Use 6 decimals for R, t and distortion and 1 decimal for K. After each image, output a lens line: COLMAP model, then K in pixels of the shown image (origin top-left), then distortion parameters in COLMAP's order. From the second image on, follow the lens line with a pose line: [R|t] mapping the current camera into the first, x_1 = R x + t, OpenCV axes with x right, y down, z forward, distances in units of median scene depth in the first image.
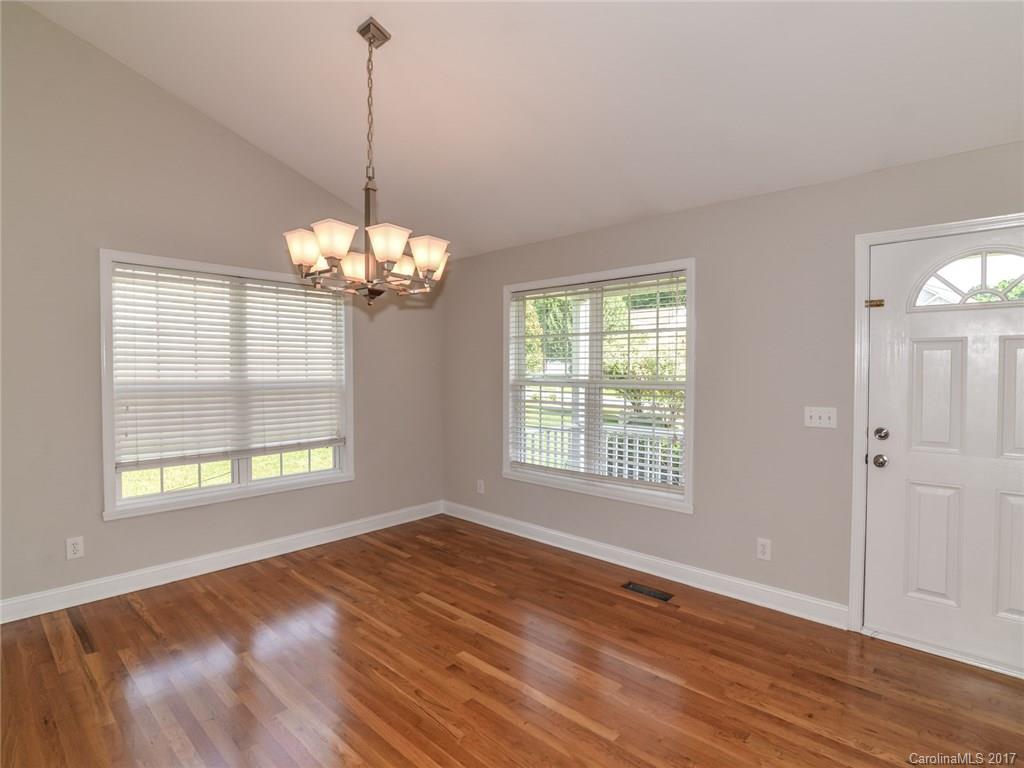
lens RADIAL K [[492.7, 0, 471.6], [0, 492.7, 378.9], [0, 0, 1]] dist [0.001524, 0.000061]
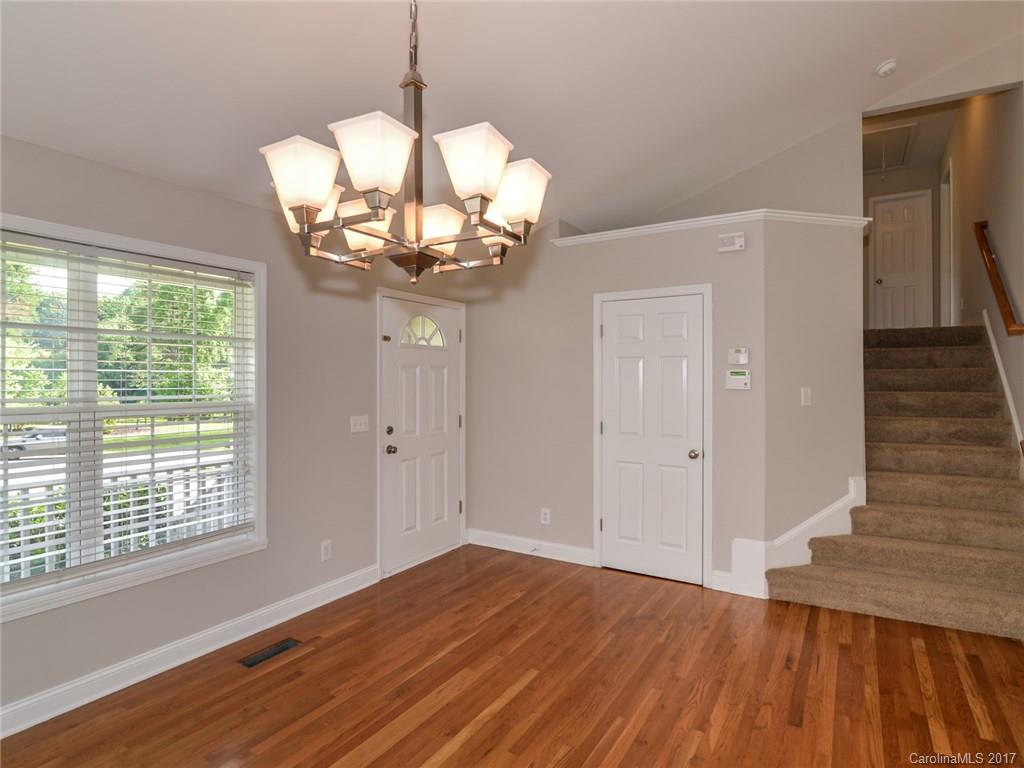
lens RADIAL K [[579.2, 0, 512.0], [0, 579.2, 384.0], [0, 0, 1]] dist [0.000542, -0.000124]
pose [[-0.212220, -0.009471, 0.977176, -0.796391], [0.020825, 0.999682, 0.014212, -0.035978], [-0.977000, 0.023366, -0.211955, 0.919221]]
